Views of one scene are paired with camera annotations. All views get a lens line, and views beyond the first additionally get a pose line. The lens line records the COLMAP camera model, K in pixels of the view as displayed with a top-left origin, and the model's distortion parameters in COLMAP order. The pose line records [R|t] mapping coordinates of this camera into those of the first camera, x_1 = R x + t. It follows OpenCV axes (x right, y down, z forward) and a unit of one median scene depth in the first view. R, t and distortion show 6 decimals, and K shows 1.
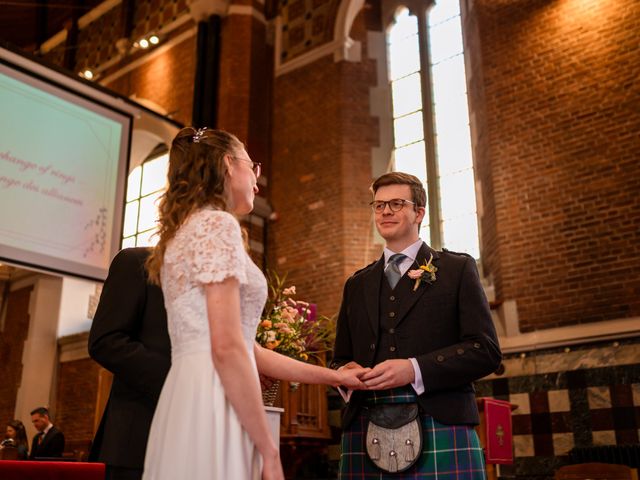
lens RADIAL K [[702.4, 0, 320.0], [0, 702.4, 240.0], [0, 0, 1]] dist [0.006895, 0.009071]
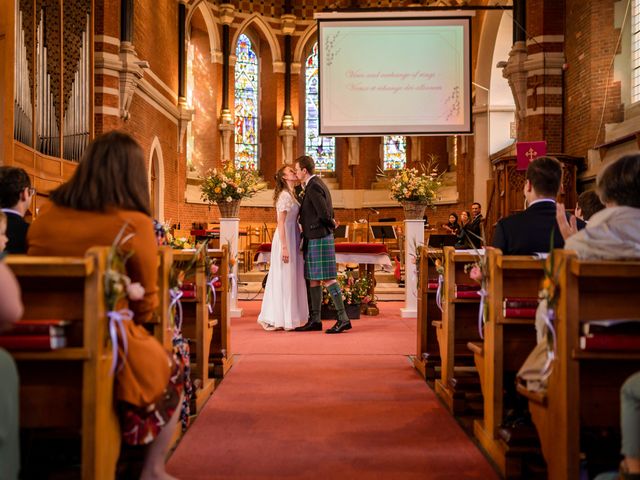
lens RADIAL K [[702.4, 0, 320.0], [0, 702.4, 240.0], [0, 0, 1]] dist [0.006895, 0.009071]
pose [[0.636545, 0.003129, -0.771233, 0.730170], [0.251383, 0.944539, 0.211313, -0.129802], [0.729121, -0.328385, 0.600455, -0.314073]]
